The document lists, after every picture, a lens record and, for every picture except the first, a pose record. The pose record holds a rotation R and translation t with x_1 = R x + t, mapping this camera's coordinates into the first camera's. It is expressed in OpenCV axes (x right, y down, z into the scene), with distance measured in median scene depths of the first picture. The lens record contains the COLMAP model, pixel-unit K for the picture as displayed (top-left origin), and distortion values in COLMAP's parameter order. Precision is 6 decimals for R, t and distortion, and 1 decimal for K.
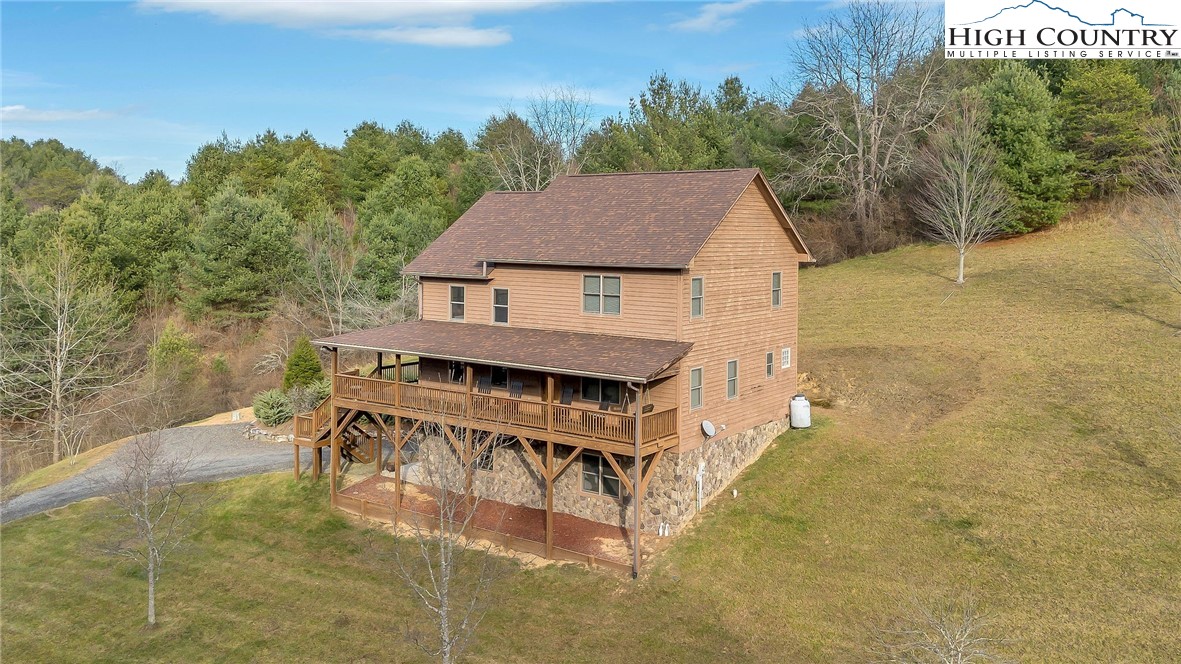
lens RADIAL K [[1026.2, 0, 592.0], [0, 1026.2, 243.3], [0, 0, 1]] dist [0.067593, -0.017526]
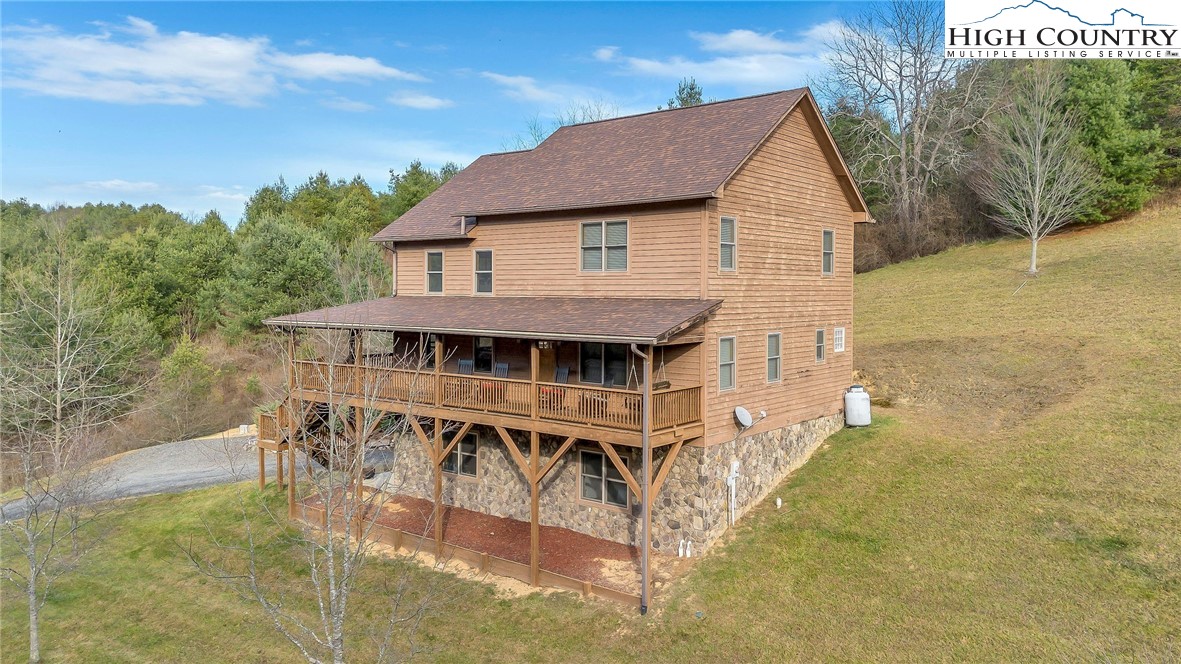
lens RADIAL K [[892.7, 0, 589.6], [0, 892.7, 299.8], [0, 0, 1]] dist [0.063097, -0.036584]
pose [[0.998603, -0.005033, -0.052604, 0.032176], [0.004690, 0.999967, -0.006635, 0.090137], [0.052635, 0.006379, 0.998593, 0.307459]]
